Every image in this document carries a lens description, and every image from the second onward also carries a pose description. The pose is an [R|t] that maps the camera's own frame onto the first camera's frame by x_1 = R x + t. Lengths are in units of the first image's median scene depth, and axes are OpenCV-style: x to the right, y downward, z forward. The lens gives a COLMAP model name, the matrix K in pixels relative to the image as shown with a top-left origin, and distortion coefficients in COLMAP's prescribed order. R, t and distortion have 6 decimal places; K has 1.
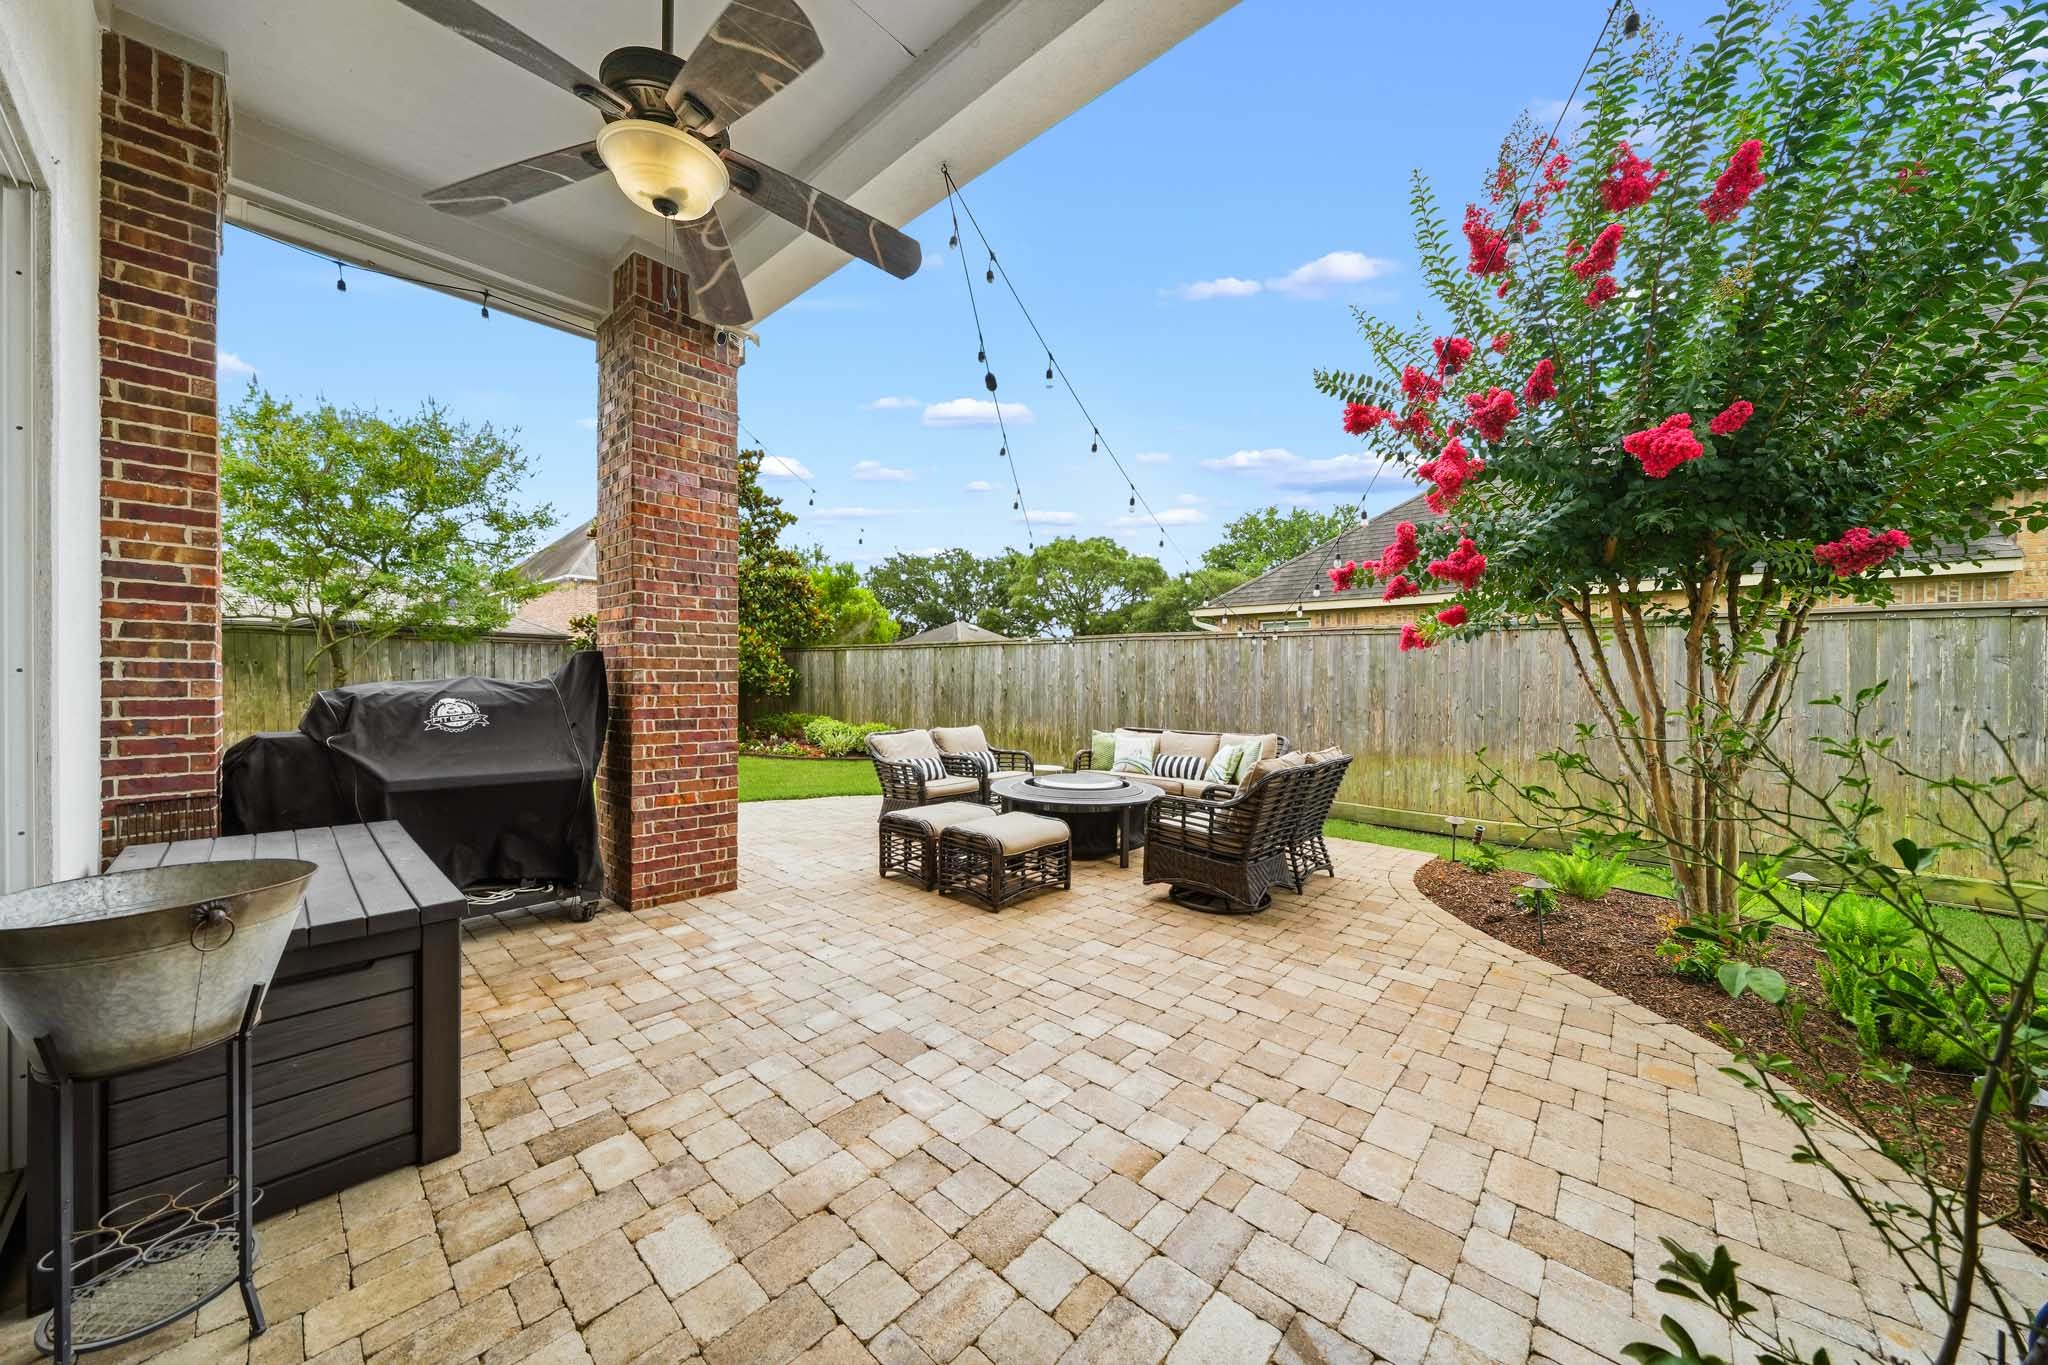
lens RADIAL K [[676.7, 0, 1029.8], [0, 676.7, 678.1], [0, 0, 1]] dist [-0.000302, -0.000002]
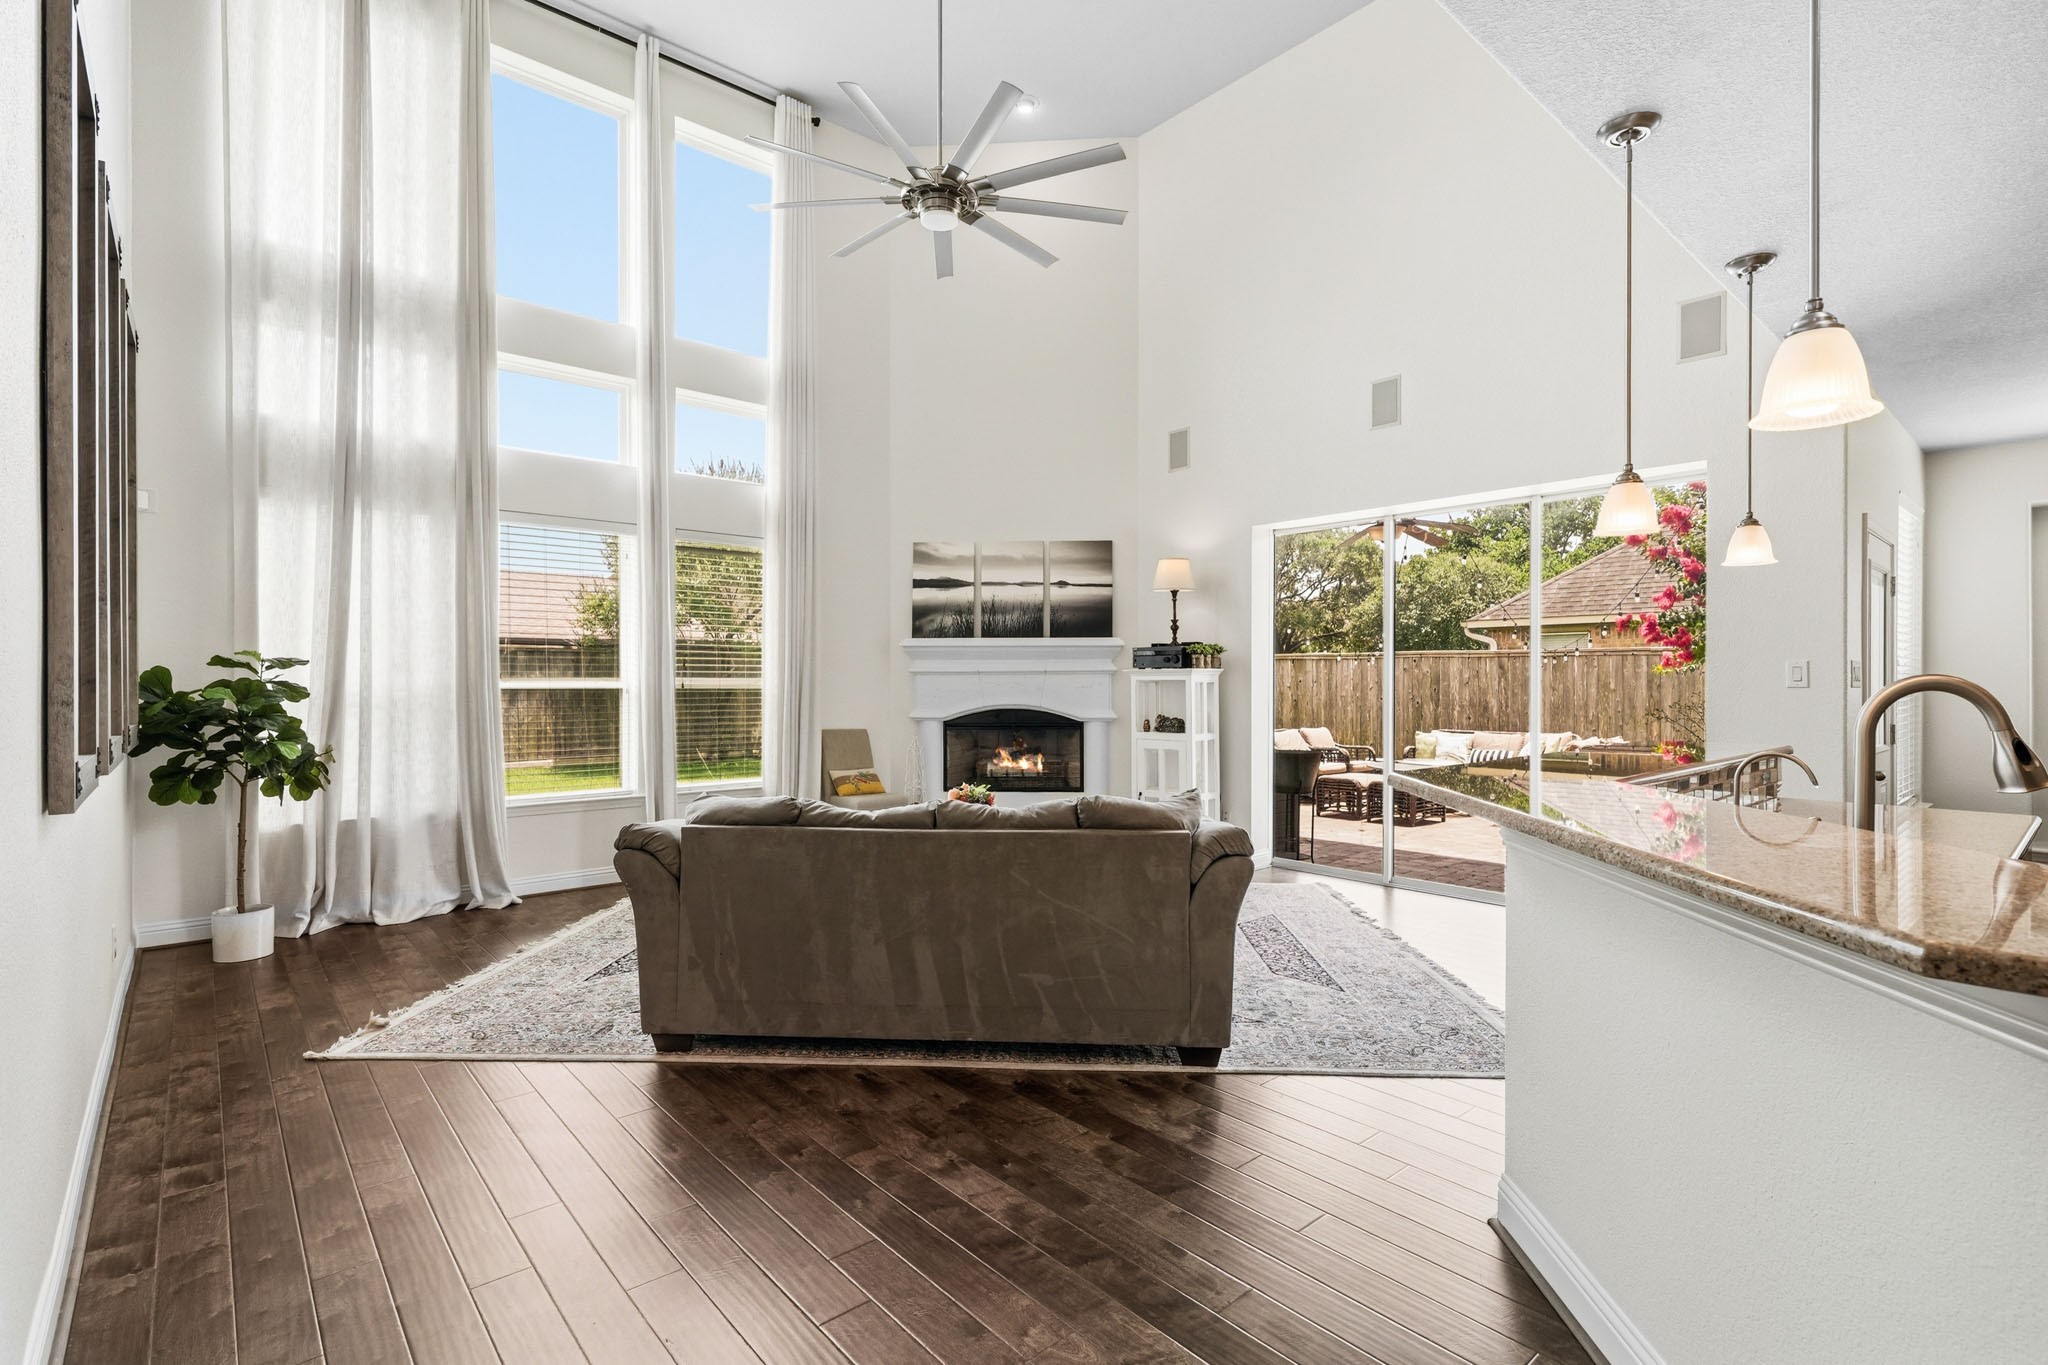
lens RADIAL K [[958.9, 0, 1027.1], [0, 958.9, 678.1], [0, 0, 1]] dist [-0.012532, -0.000120]
pose [[0.991969, -0.002664, -0.126452, -0.356742], [0.001707, 0.999969, -0.007682, -0.009931], [0.126468, 0.007404, 0.991943, -0.777189]]
